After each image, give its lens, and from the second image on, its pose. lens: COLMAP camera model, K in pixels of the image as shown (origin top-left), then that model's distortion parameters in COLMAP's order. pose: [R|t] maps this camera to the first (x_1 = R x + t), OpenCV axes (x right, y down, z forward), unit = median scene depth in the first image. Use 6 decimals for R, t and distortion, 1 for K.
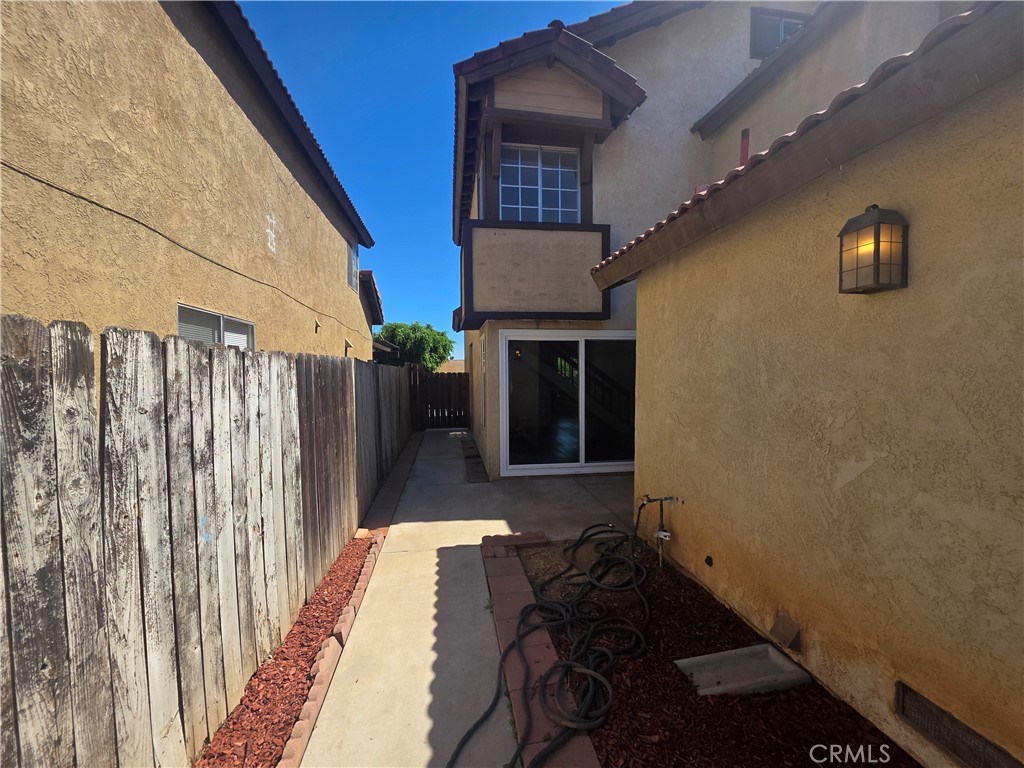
lens RADIAL K [[409.4, 0, 510.5], [0, 409.4, 387.0], [0, 0, 1]] dist [0.002995, -0.001382]
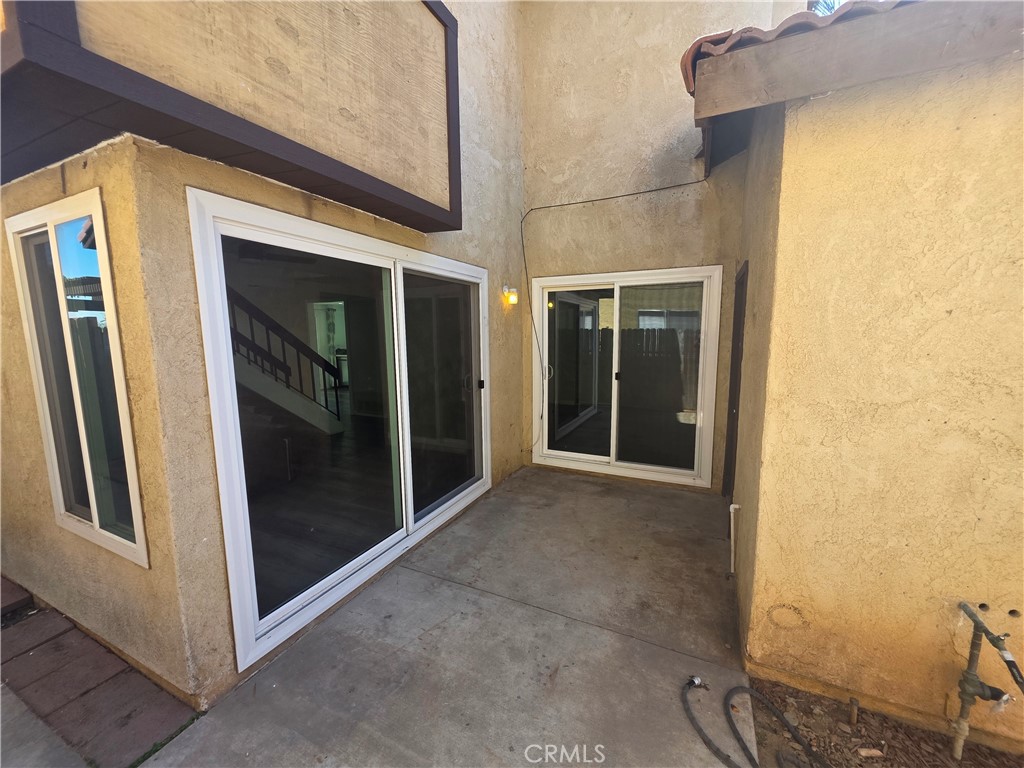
lens RADIAL K [[409.4, 0, 512.5], [0, 409.4, 386.2], [0, 0, 1]] dist [0.002995, -0.001382]
pose [[0.561594, -0.109361, 0.820154, -0.147270], [0.039547, 0.993642, 0.105415, -0.029329], [-0.826467, -0.026766, 0.562348, 0.671225]]
